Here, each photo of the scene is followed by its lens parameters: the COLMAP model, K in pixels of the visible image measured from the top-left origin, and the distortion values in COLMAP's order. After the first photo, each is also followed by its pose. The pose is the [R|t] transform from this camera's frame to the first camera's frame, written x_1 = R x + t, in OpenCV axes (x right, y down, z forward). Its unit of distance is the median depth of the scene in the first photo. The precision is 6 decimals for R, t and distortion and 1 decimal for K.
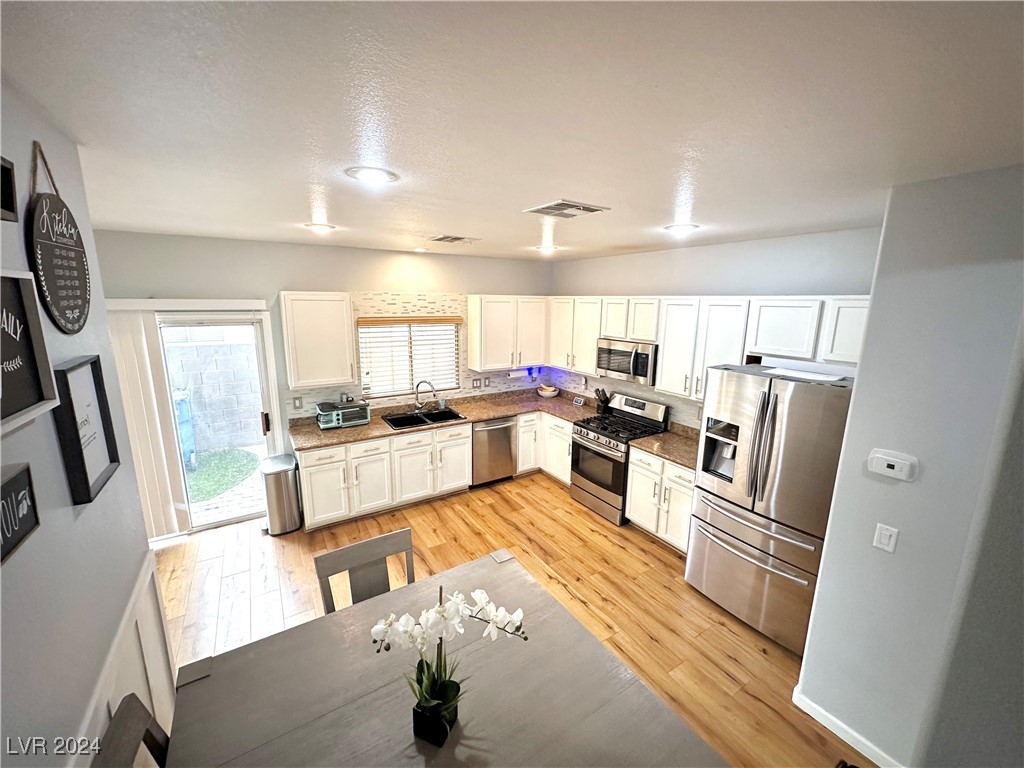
lens RADIAL K [[411.4, 0, 512.8], [0, 411.4, 383.4], [0, 0, 1]] dist [0.001652, 0.000784]
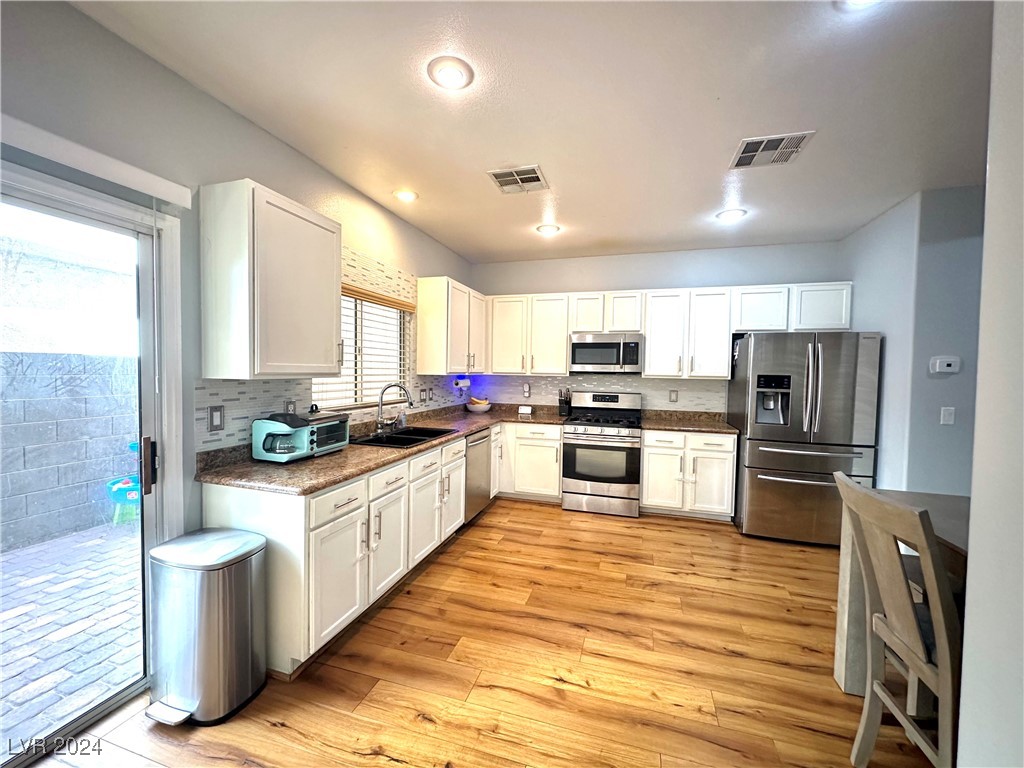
lens RADIAL K [[411.4, 0, 516.1], [0, 411.4, 381.7], [0, 0, 1]] dist [0.001652, 0.000784]
pose [[0.753025, -0.018688, 0.657726, -0.574379], [0.123836, 0.985759, -0.113770, 0.104246], [-0.646233, 0.167121, 0.744616, 0.400083]]
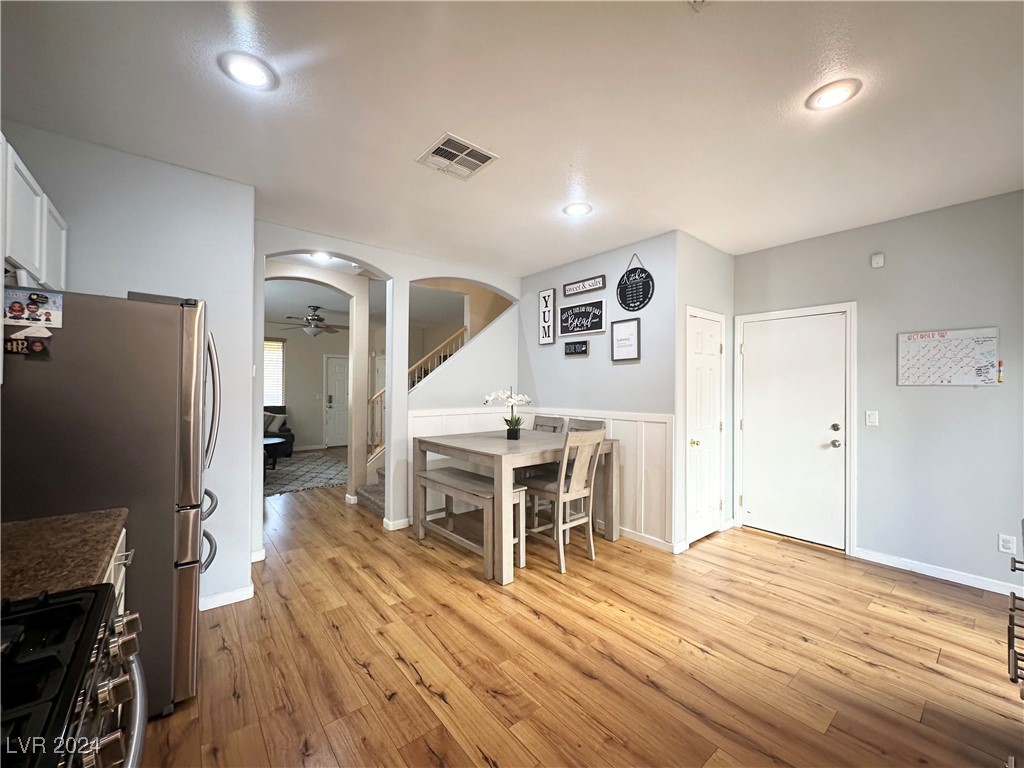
lens RADIAL K [[411.4, 0, 512.0], [0, 411.4, 385.0], [0, 0, 1]] dist [0.001652, 0.000784]
pose [[-0.992518, -0.018013, -0.120763, 0.057863], [-0.040724, 0.981259, 0.188339, -0.035232], [0.115108, 0.191848, -0.974651, 1.168474]]
